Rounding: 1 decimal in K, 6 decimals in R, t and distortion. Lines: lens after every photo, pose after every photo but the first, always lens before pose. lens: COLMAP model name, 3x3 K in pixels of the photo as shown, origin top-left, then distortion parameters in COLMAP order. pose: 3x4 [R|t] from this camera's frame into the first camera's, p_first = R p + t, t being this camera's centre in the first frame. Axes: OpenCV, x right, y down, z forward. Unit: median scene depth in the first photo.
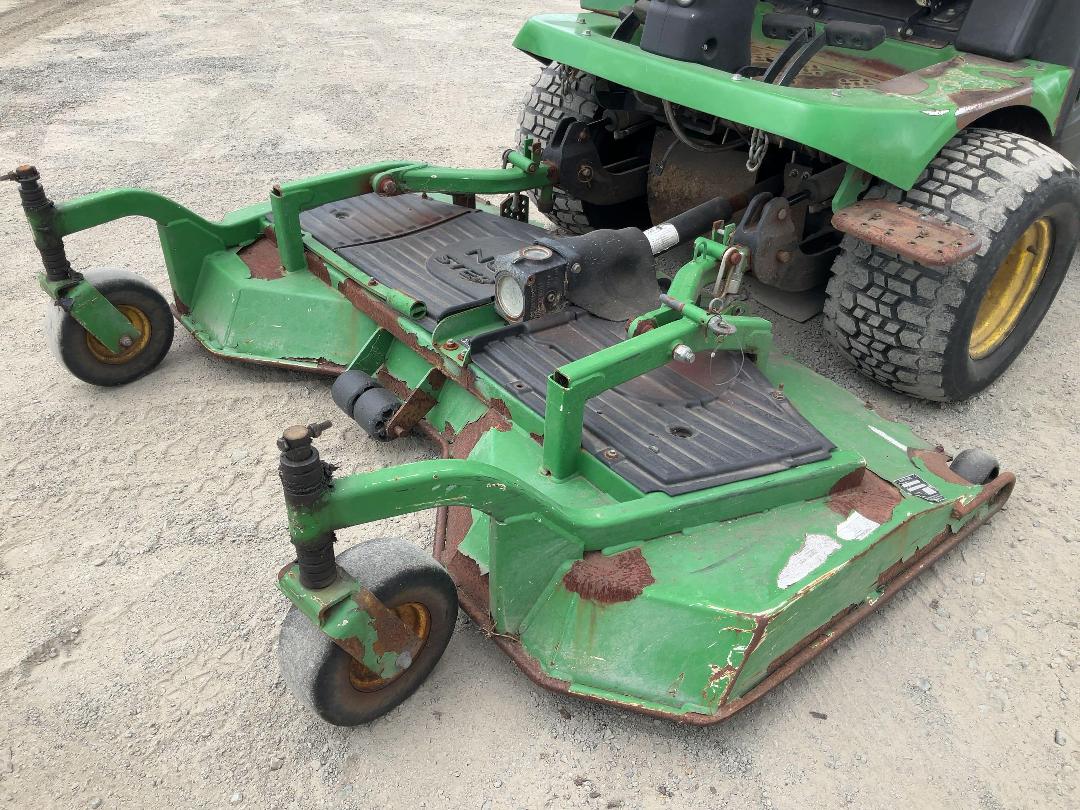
lens RADIAL K [[891.5, 0, 538.7], [0, 891.5, 403.5], [0, 0, 1]] dist [0.085509, -0.172333]
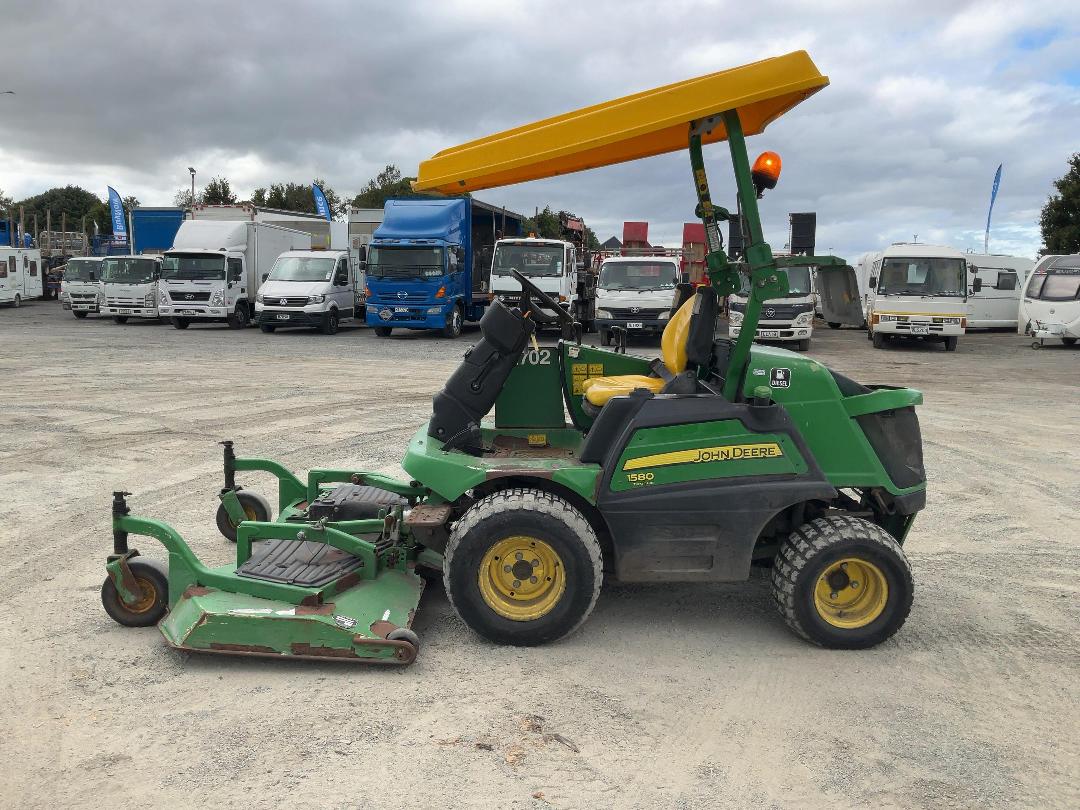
lens RADIAL K [[891.5, 0, 538.7], [0, 891.5, 403.5], [0, 0, 1]] dist [0.085509, -0.172333]
pose [[0.759398, 0.095821, -0.643532, 1.702176], [-0.384351, 0.864132, -0.324885, 0.134643], [0.524965, 0.494059, 0.693049, -0.353138]]
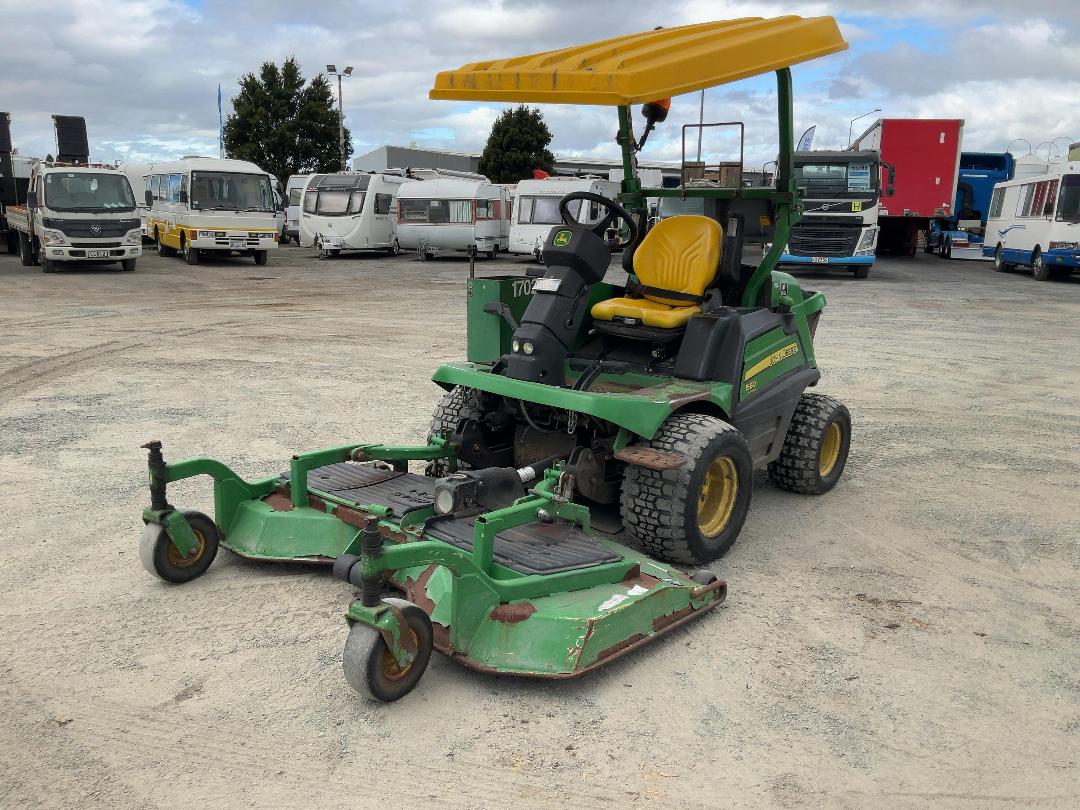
lens RADIAL K [[891.5, 0, 538.7], [0, 891.5, 403.5], [0, 0, 1]] dist [0.085509, -0.172333]
pose [[0.986017, -0.014235, 0.166037, -0.132835], [0.077662, 0.920785, -0.382260, 0.378052], [-0.147443, 0.389810, 0.909016, -0.684588]]
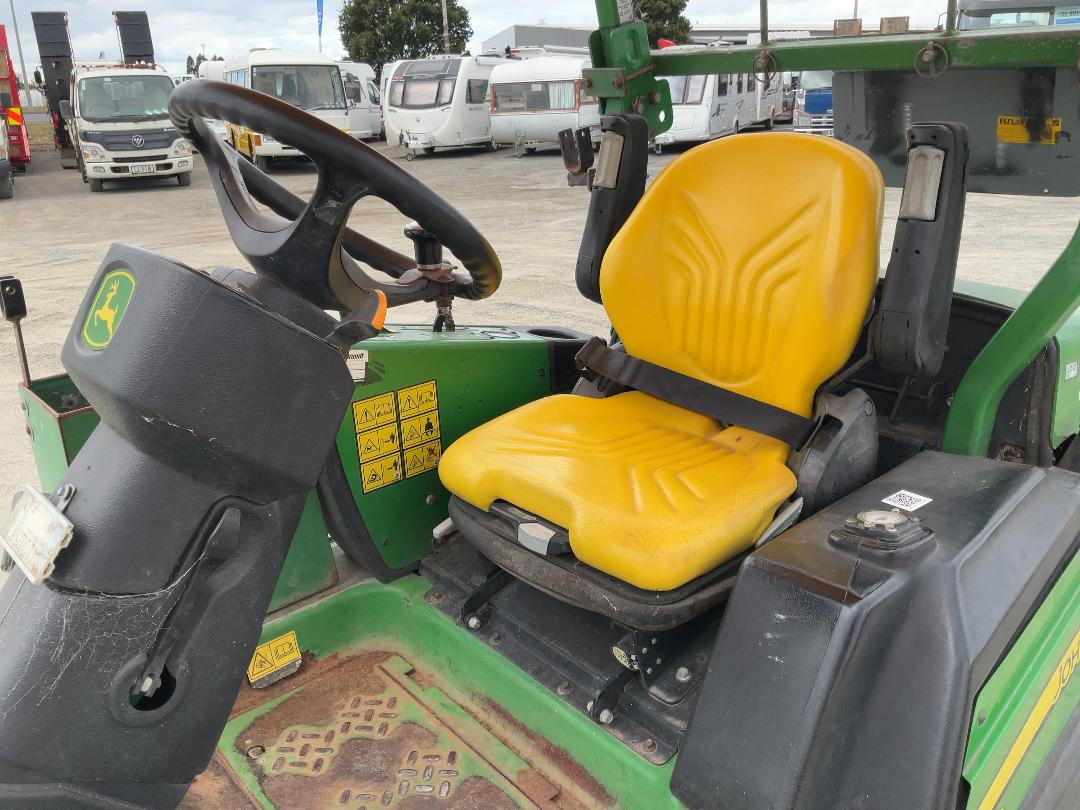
lens RADIAL K [[891.5, 0, 538.7], [0, 891.5, 403.5], [0, 0, 1]] dist [0.085509, -0.172333]
pose [[0.999383, -0.034275, 0.007693, 0.440075], [0.035070, 0.960905, -0.274648, -0.520333], [0.002021, 0.274748, 0.961514, 0.536746]]
